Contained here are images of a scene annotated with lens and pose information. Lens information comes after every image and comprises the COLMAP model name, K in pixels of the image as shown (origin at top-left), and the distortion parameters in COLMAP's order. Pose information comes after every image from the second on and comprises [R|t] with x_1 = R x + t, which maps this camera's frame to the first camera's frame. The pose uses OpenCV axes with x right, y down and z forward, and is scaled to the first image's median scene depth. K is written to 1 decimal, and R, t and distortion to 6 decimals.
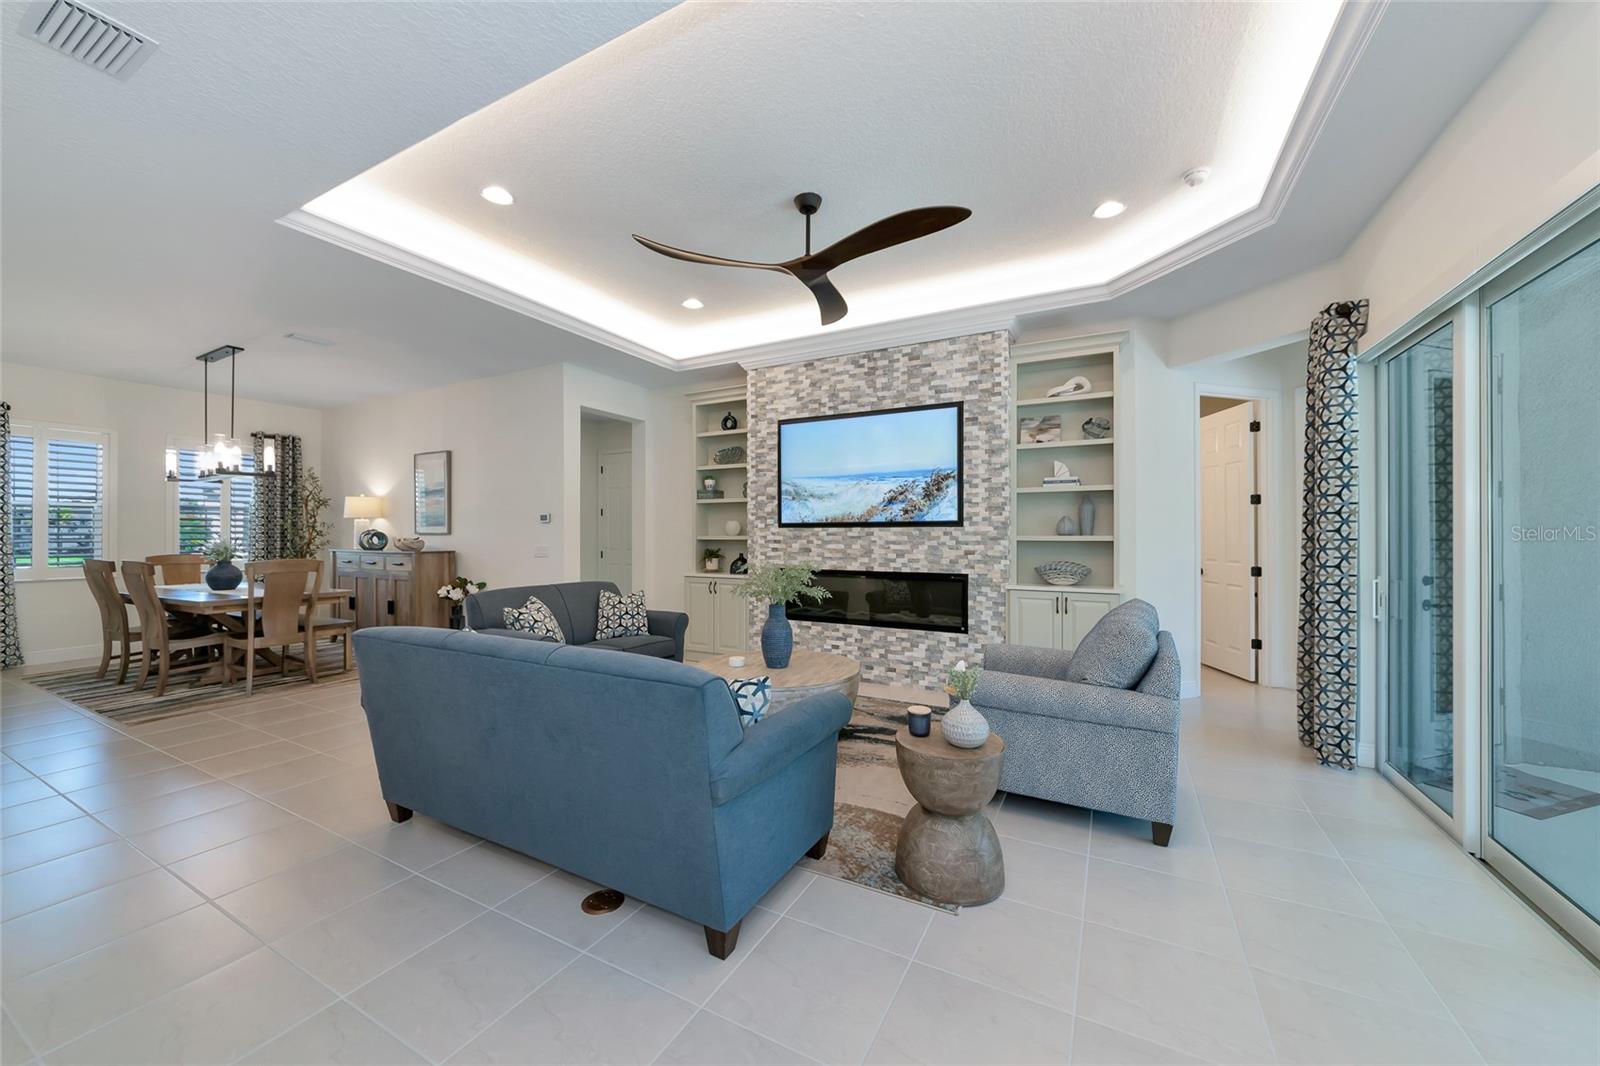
lens RADIAL K [[608.7, 0, 771.9], [0, 608.7, 529.7], [0, 0, 1]] dist [-0.001939, 0.000376]
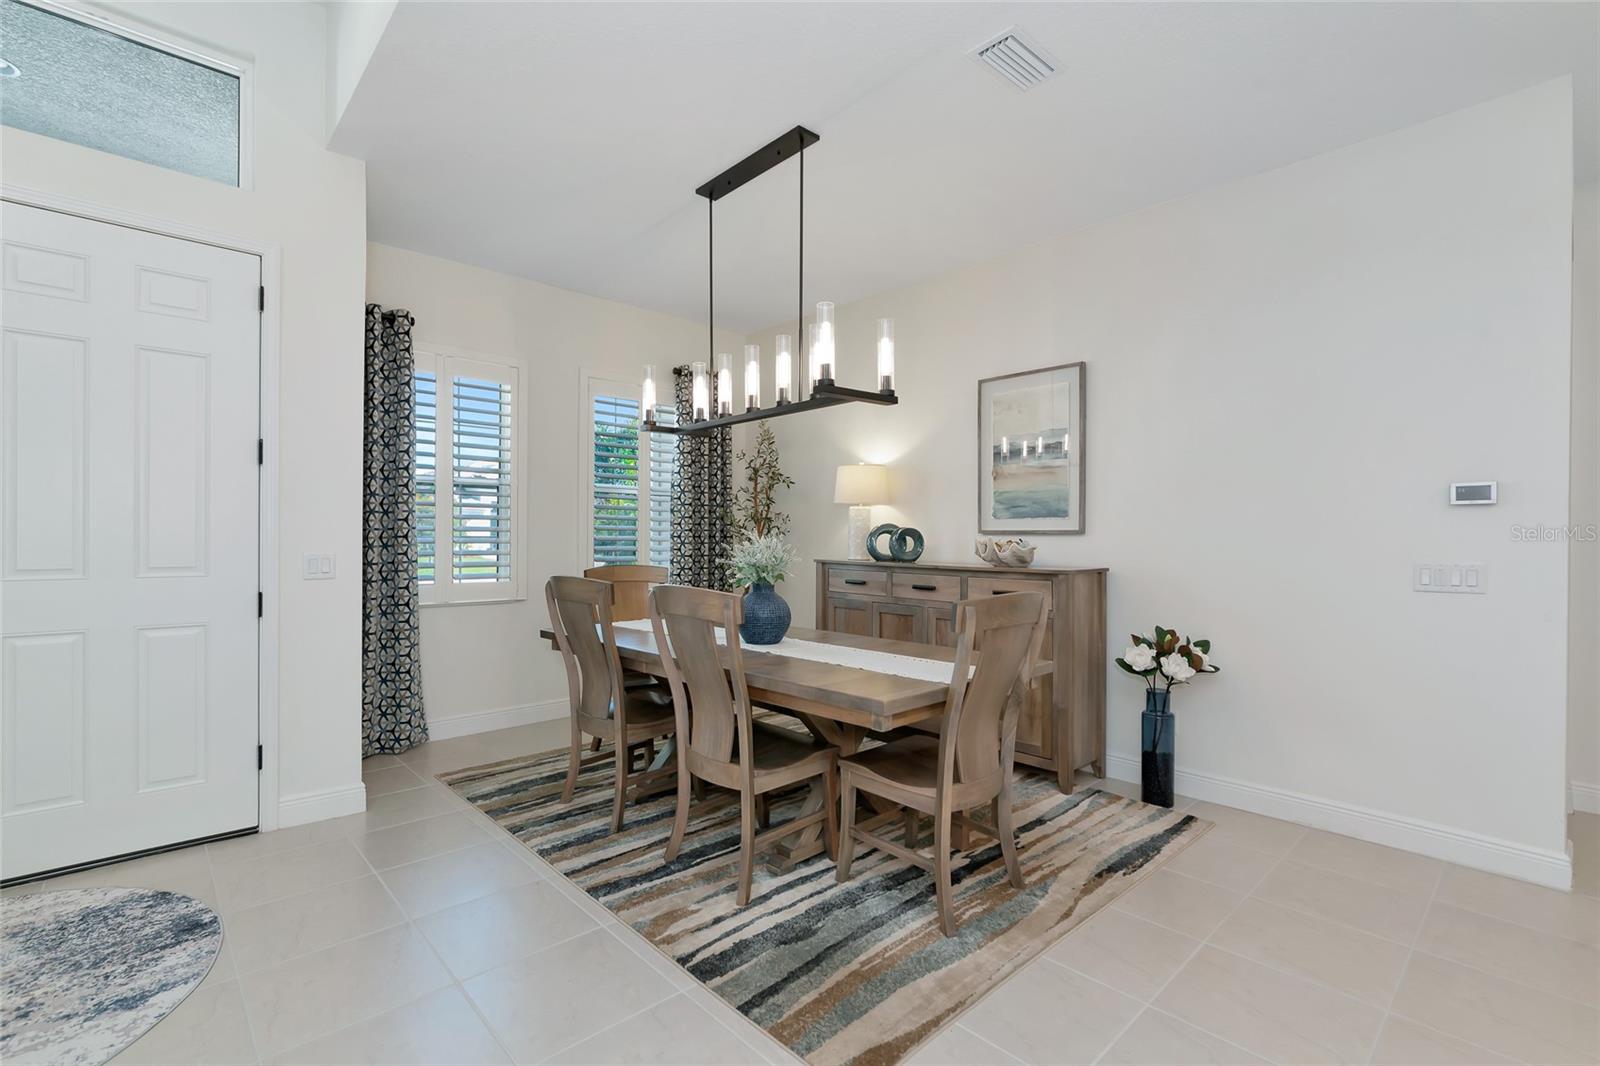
lens RADIAL K [[745.6, 0, 765.7], [0, 745.6, 533.4], [0, 0, 1]] dist [-0.002280, 0.000096]
pose [[0.940054, 0.006305, -0.340967, -0.567332], [-0.005430, 0.999979, 0.003522, 0.006491], [0.340982, -0.001460, 0.940069, 0.355326]]
